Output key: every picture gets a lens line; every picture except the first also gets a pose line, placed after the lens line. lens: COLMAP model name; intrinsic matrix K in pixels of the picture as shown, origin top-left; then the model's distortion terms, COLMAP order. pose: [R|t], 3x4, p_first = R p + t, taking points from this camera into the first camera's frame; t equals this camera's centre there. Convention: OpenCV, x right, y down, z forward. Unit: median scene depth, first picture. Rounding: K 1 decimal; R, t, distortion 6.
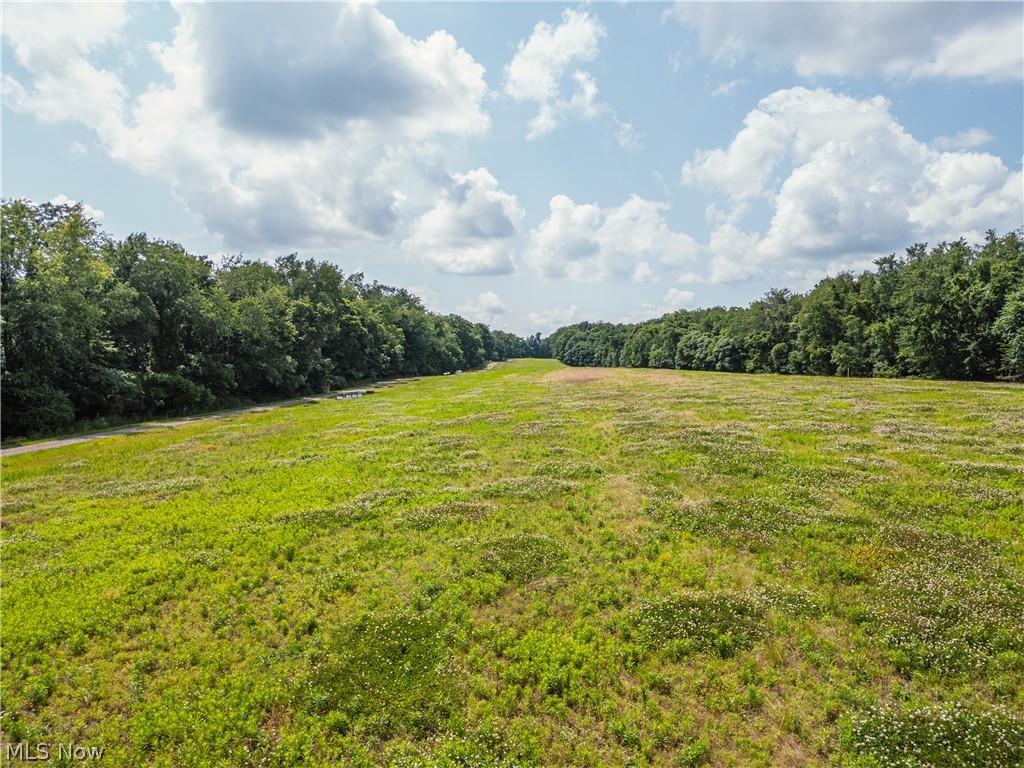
lens RADIAL K [[719.5, 0, 512.4], [0, 719.5, 378.6], [0, 0, 1]] dist [0.059874, -0.050818]
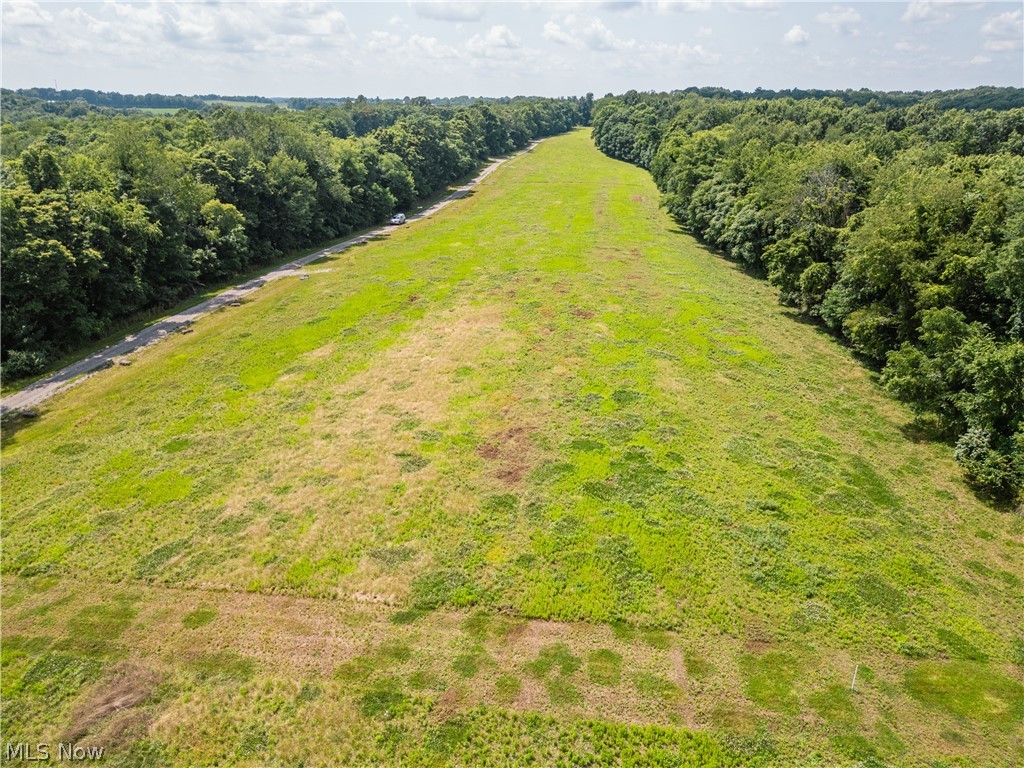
lens RADIAL K [[719.5, 0, 508.7], [0, 719.5, 381.4], [0, 0, 1]] dist [0.059874, -0.050818]
pose [[0.994370, 0.040636, -0.097866, 0.072516], [-0.005208, 0.941175, 0.337879, -0.062396], [0.105840, -0.335467, 0.936087, 0.155803]]
